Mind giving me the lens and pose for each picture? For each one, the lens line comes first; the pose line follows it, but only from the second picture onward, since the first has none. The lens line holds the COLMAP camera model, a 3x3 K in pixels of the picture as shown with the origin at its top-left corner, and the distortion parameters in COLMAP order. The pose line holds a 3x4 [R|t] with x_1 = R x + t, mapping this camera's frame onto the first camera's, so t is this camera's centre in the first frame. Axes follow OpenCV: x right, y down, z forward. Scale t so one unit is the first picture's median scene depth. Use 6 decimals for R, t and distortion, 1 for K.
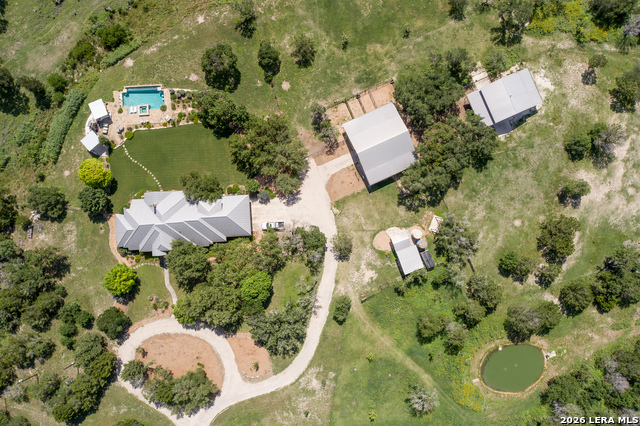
lens RADIAL K [[432.2, 0, 316.0], [0, 432.2, 213.0], [0, 0, 1]] dist [-0.000732, 0.015252]
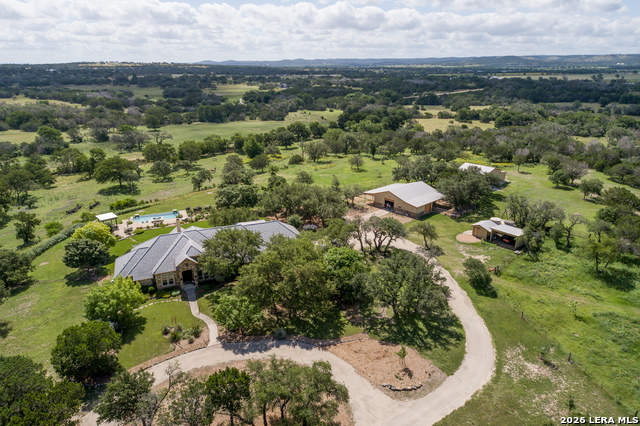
lens RADIAL K [[432.2, 0, 323.5], [0, 432.2, 212.9], [0, 0, 1]] dist [-0.000732, 0.015252]
pose [[0.944974, -0.126276, 0.301791, -0.337932], [0.326685, 0.315358, -0.890969, 0.682291], [0.017336, 0.940534, 0.339258, 0.677853]]
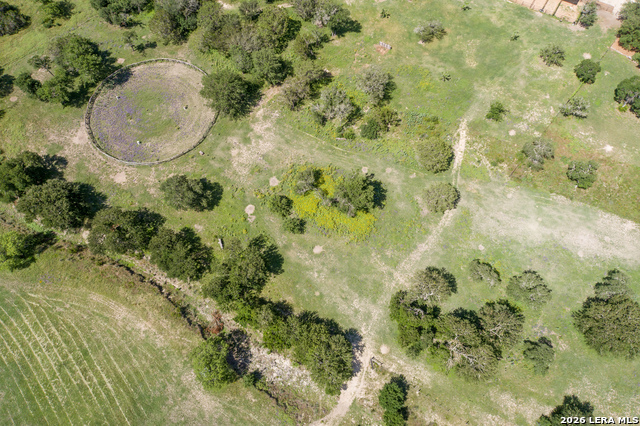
lens RADIAL K [[432.2, 0, 322.6], [0, 432.2, 213.0], [0, 0, 1]] dist [-0.000732, 0.015252]
pose [[-0.571895, -0.747242, 0.338474, -0.335950], [0.819906, -0.507468, 0.265010, -1.264698], [-0.026262, 0.429075, 0.902887, 0.252793]]
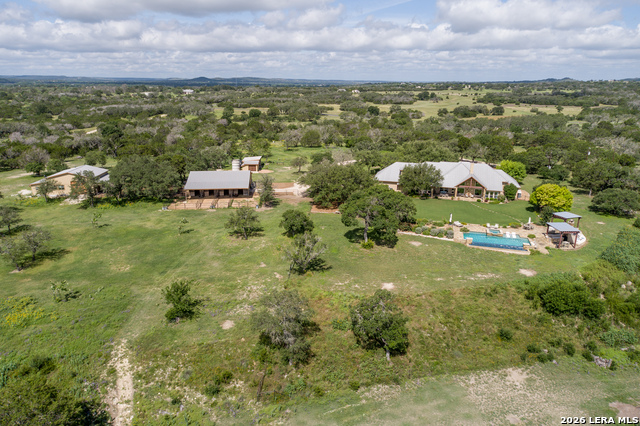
lens RADIAL K [[432.2, 0, 319.7], [0, 432.2, 215.3], [0, 0, 1]] dist [-0.000732, 0.015252]
pose [[-0.942587, -0.121861, 0.310934, -0.344427], [0.332949, -0.270473, 0.903321, -0.937116], [-0.025981, 0.954984, 0.295518, 0.771313]]
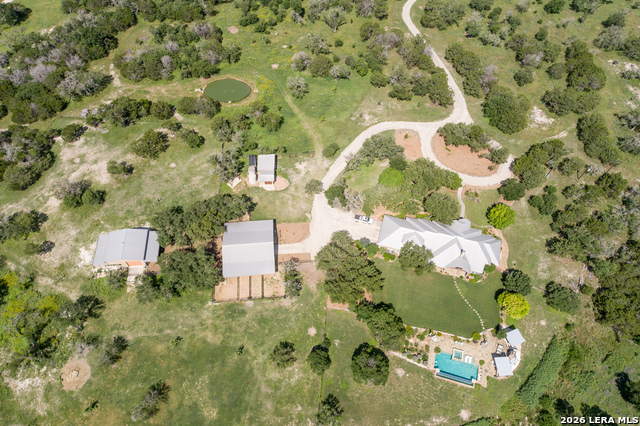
lens RADIAL K [[432.2, 0, 320.1], [0, 432.2, 213.8], [0, 0, 1]] dist [-0.000732, 0.015252]
pose [[-0.943026, -0.298039, 0.147901, -0.153580], [0.331259, -0.799426, 0.501184, -0.570879], [-0.031137, 0.521623, 0.852608, 0.011003]]
